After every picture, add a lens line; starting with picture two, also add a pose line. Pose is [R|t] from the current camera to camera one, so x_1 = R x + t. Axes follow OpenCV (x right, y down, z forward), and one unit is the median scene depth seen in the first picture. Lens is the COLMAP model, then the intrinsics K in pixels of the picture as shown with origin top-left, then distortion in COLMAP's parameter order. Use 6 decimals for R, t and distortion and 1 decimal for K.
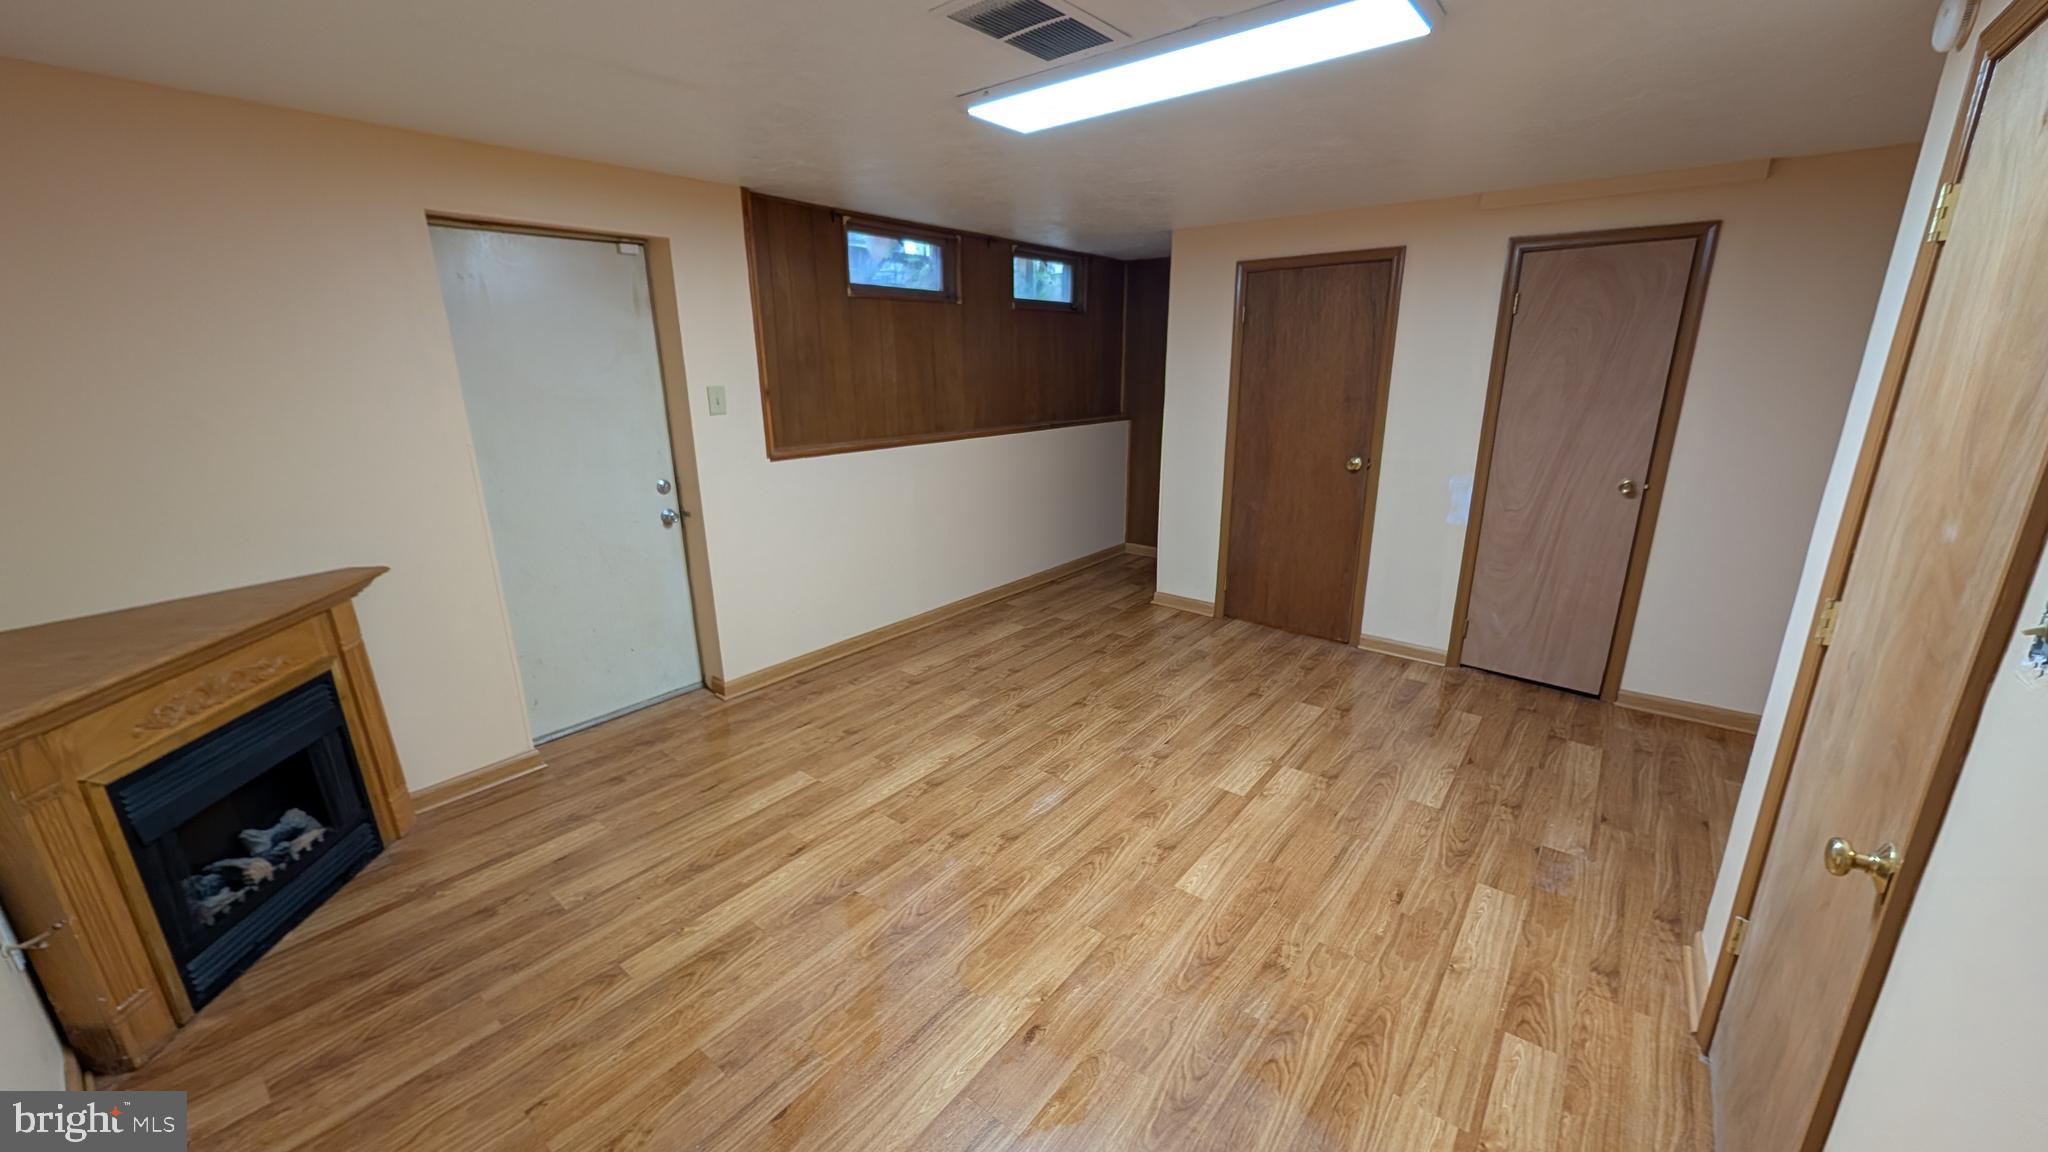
lens RADIAL K [[768.5, 0, 1024.0], [0, 768.5, 576.0], [0, 0, 1]] dist [-0.000754, 0.000188]
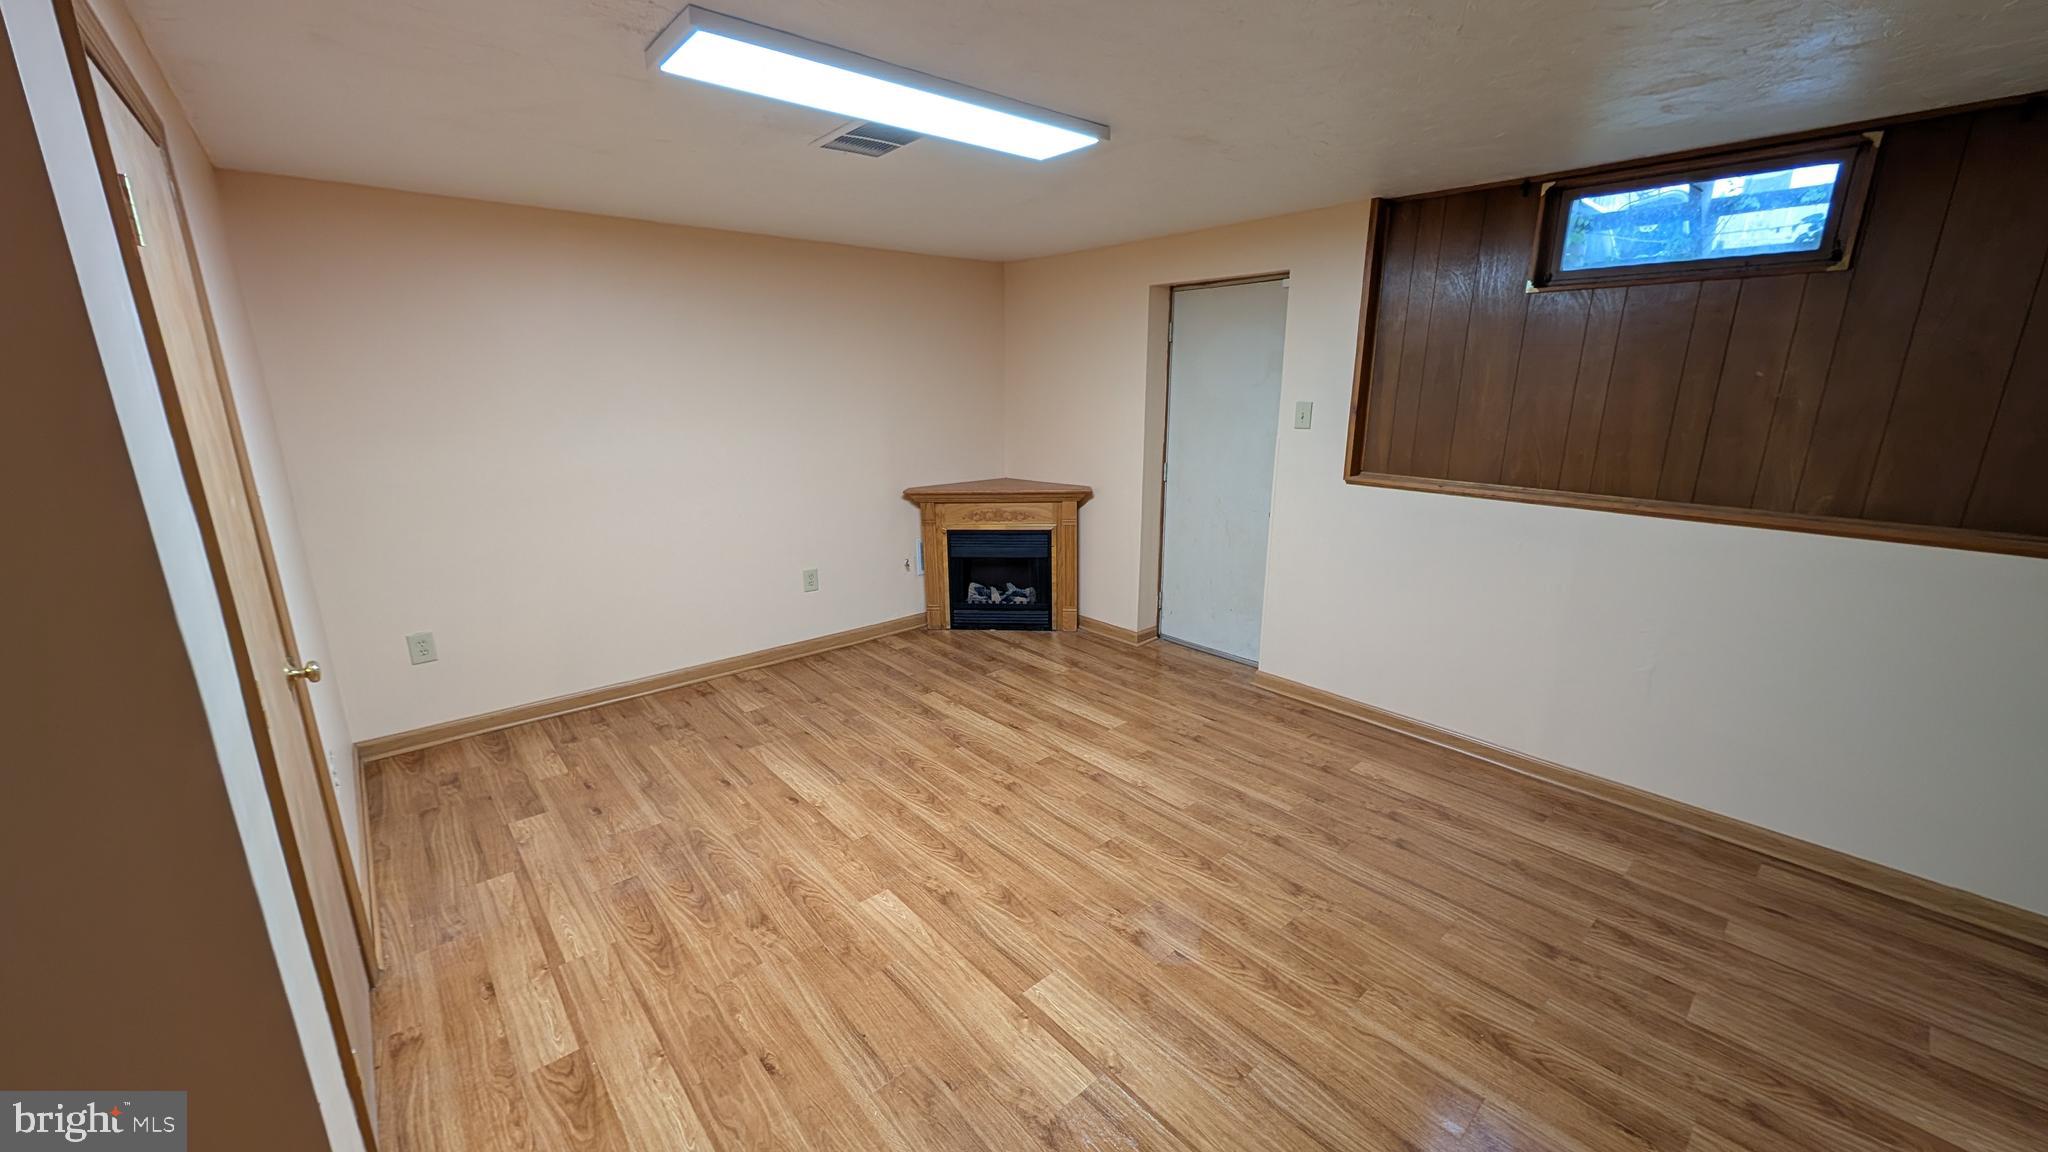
lens RADIAL K [[768.5, 0, 1024.0], [0, 768.5, 576.0], [0, 0, 1]] dist [-0.000754, 0.000188]
pose [[-0.173229, 0.253938, -0.951582, 1.019814], [-0.265677, 0.918323, 0.293427, -0.327658], [0.948371, 0.303643, -0.091614, 1.120059]]
